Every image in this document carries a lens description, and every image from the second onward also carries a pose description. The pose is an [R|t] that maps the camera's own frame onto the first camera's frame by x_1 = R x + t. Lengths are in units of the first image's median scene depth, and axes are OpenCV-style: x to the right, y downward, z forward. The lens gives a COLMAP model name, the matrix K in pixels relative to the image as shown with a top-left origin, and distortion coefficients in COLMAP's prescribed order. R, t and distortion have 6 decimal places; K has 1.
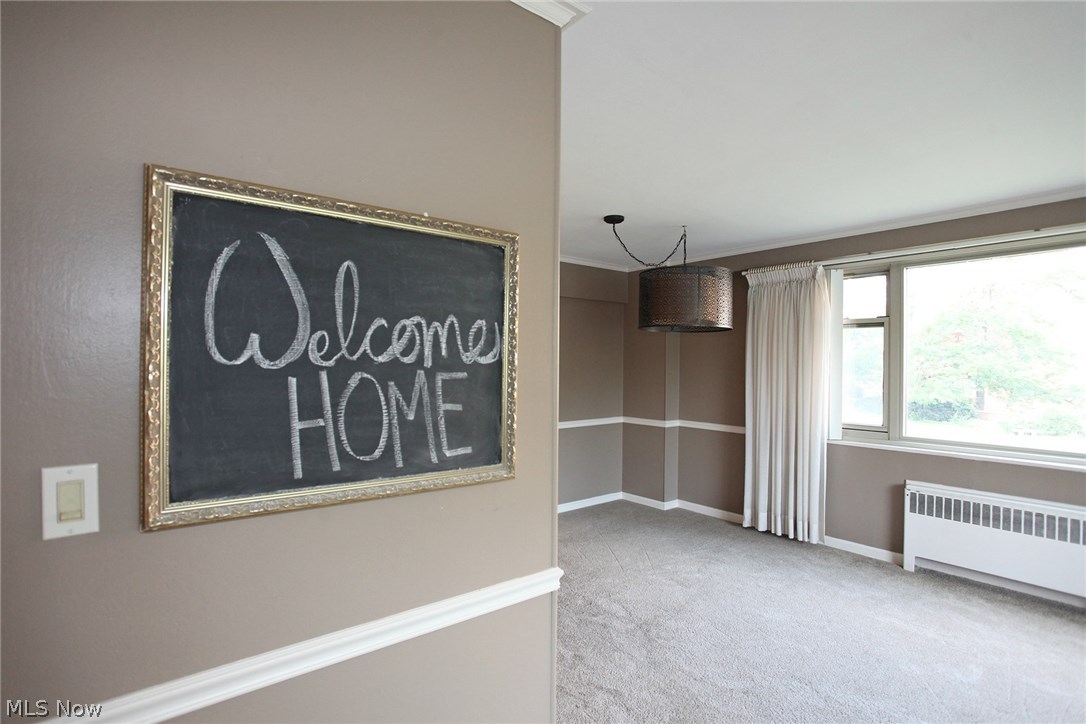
lens RADIAL K [[519.3, 0, 543.0], [0, 519.3, 362.0], [0, 0, 1]] dist [-0.066747, 0.027693]
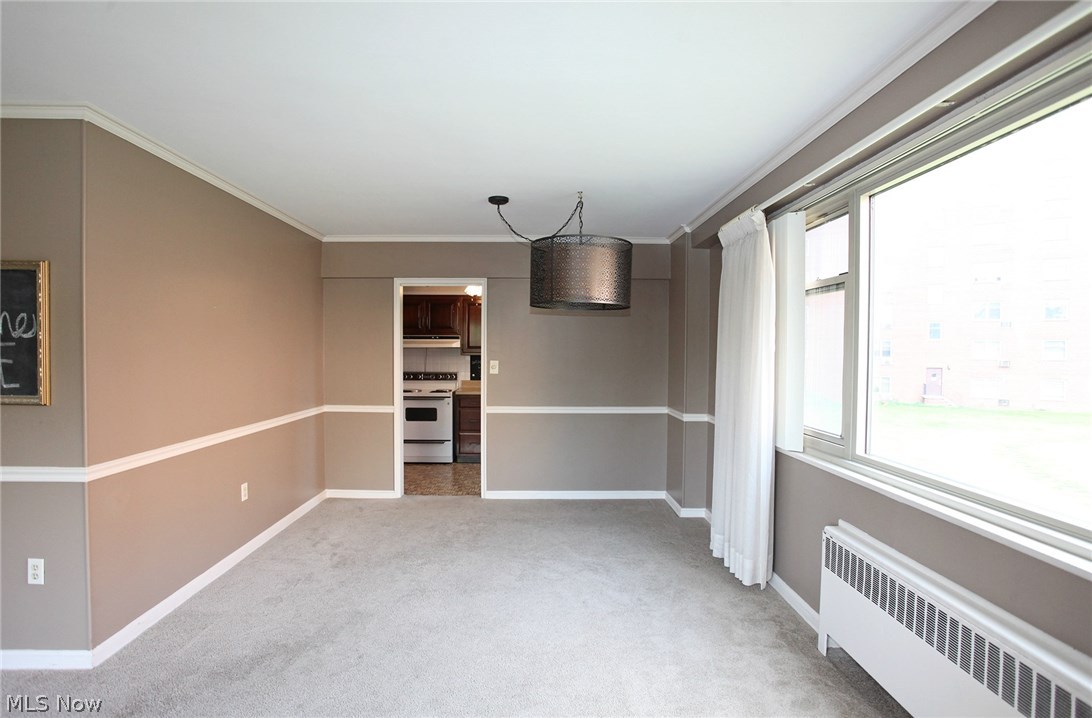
lens RADIAL K [[545.6, 0, 548.6], [0, 545.6, 355.9], [0, 0, 1]] dist [-0.020661, 0.000160]
pose [[0.805439, 0.012281, -0.592551, 2.302912], [-0.004894, 0.999889, 0.014072, 0.029292], [0.592658, -0.008434, 0.805410, 0.561612]]
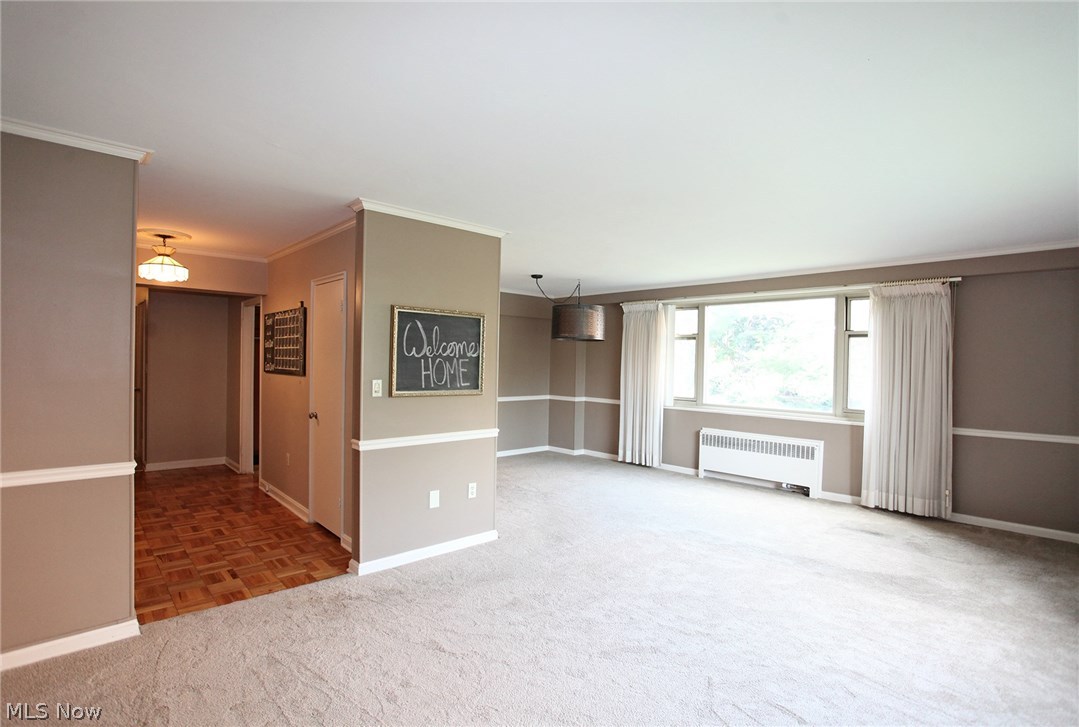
lens RADIAL K [[545.8, 0, 556.3], [0, 545.8, 363.6], [0, 0, 1]] dist [-0.062625, 0.024698]
pose [[0.994398, 0.012601, 0.104948, 0.034667], [-0.013283, 0.999895, 0.005801, 0.018178], [-0.104864, -0.007162, 0.994461, -2.203943]]
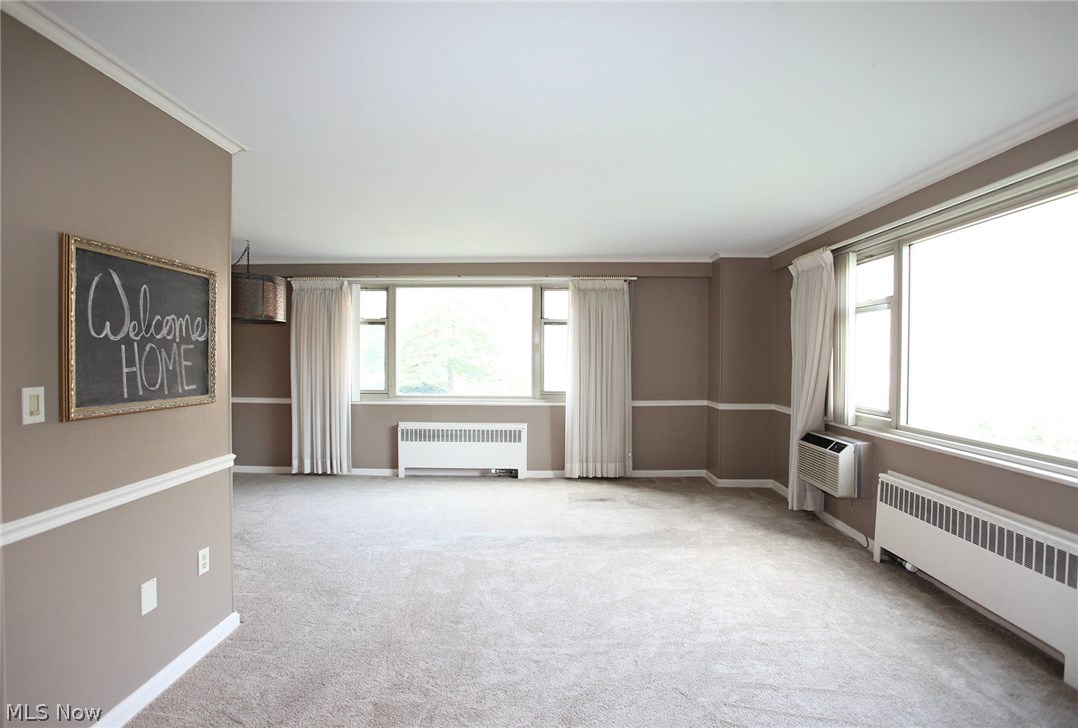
lens RADIAL K [[535.8, 0, 553.7], [0, 535.8, 364.9], [0, 0, 1]] dist [-0.079793, 0.037560]
pose [[0.620397, -0.016958, 0.784105, -0.763149], [0.000401, 0.999773, 0.021305, 0.048471], [-0.784288, -0.012903, 0.620262, -1.117303]]
